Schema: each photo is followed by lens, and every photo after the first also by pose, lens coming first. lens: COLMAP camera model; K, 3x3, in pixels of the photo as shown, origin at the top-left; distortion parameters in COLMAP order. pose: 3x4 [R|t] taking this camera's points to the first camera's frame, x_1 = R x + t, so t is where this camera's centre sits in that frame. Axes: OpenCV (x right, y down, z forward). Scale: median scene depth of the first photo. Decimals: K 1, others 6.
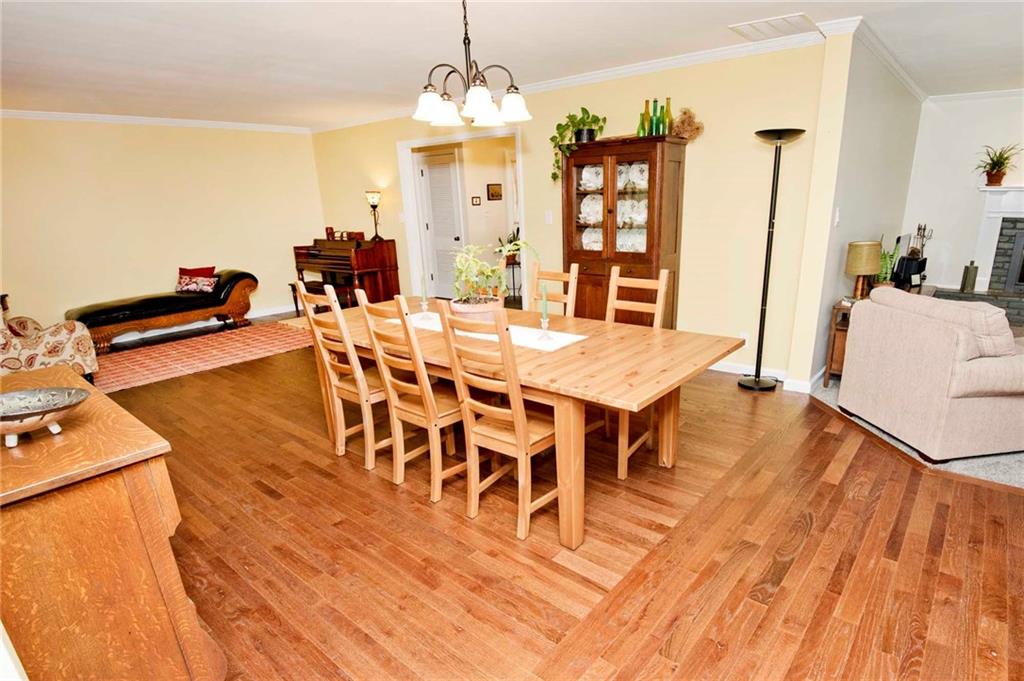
lens RADIAL K [[537.0, 0, 553.0], [0, 537.0, 385.5], [0, 0, 1]] dist [0.013376, -0.038939]
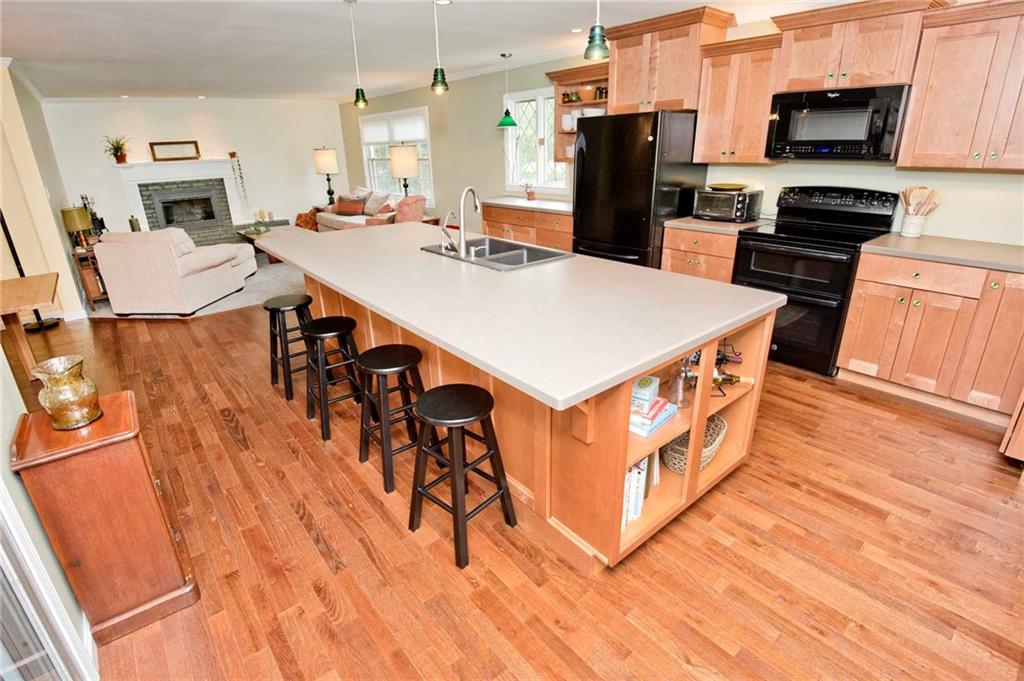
lens RADIAL K [[489.6, 0, 502.6], [0, 489.6, 331.7], [0, 0, 1]] dist [-0.000421, -0.027011]
pose [[0.218055, -0.331364, 0.917960, -0.411412], [0.343573, 0.906444, 0.245593, 0.102090], [-0.913460, 0.261834, 0.311503, -0.334493]]
